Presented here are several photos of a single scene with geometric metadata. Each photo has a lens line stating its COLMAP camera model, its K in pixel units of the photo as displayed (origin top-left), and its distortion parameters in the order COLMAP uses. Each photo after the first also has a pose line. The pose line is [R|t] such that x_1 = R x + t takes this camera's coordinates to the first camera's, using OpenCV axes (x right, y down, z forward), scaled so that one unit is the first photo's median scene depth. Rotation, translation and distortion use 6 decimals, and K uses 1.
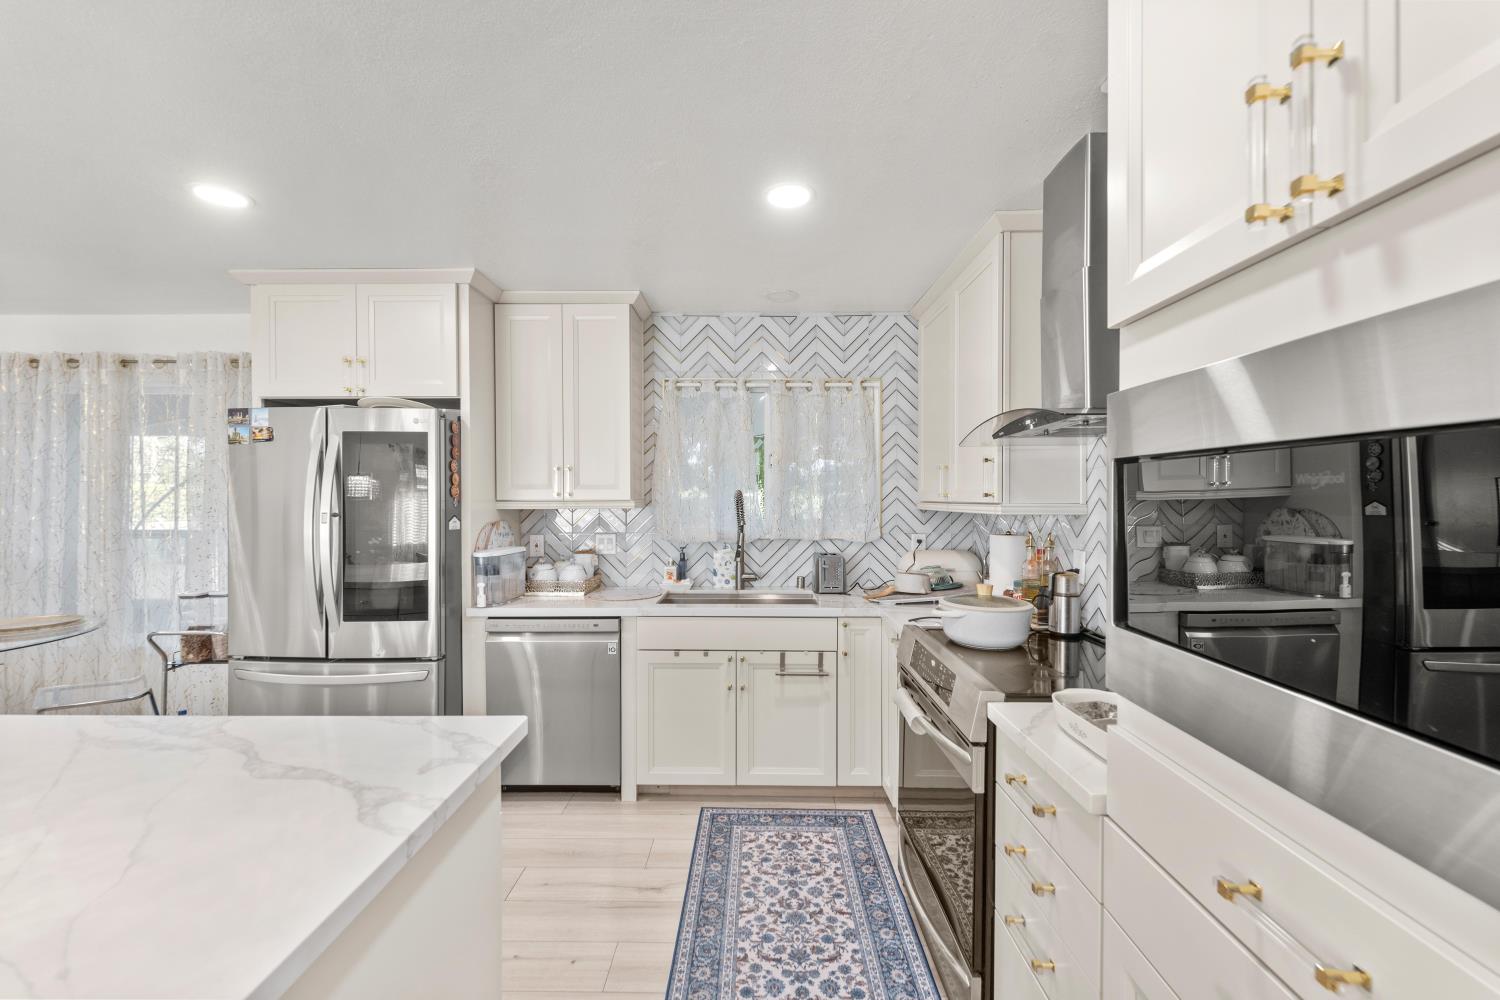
lens RADIAL K [[615.1, 0, 748.6], [0, 615.1, 504.3], [0, 0, 1]] dist [0.006649, -0.000032]
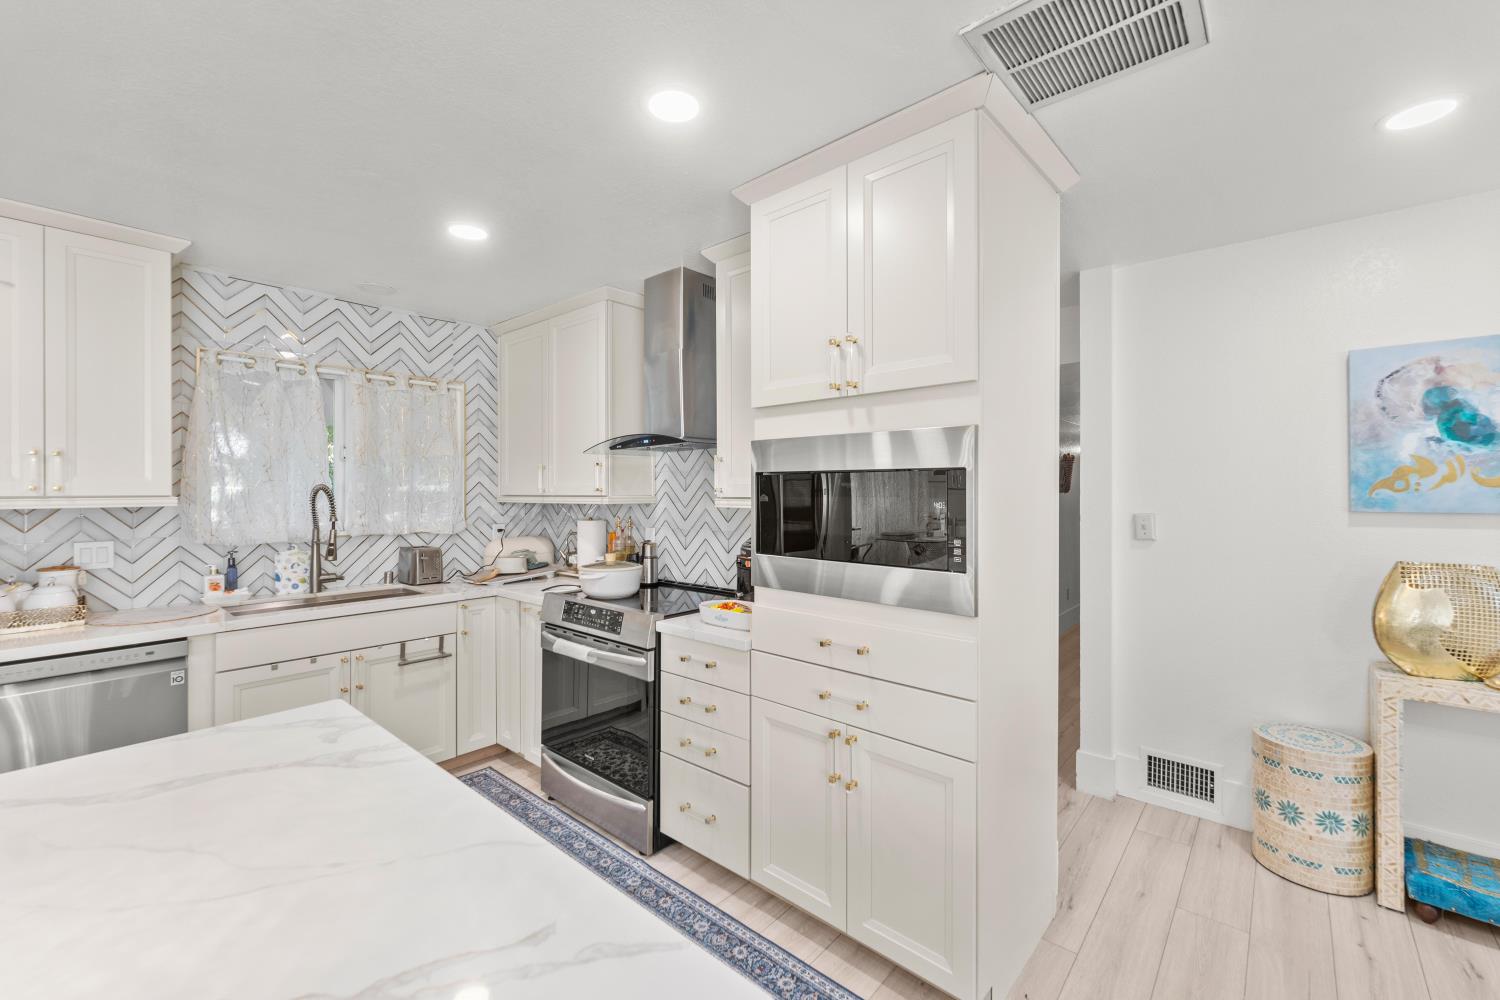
lens RADIAL K [[615.1, 0, 752.4], [0, 615.1, 491.6], [0, 0, 1]] dist [0.006649, -0.000032]
pose [[0.649414, -0.001542, 0.760433, -0.303777], [0.010670, 0.999918, -0.007085, 0.001559], [-0.760360, 0.012715, 0.649378, -0.098961]]
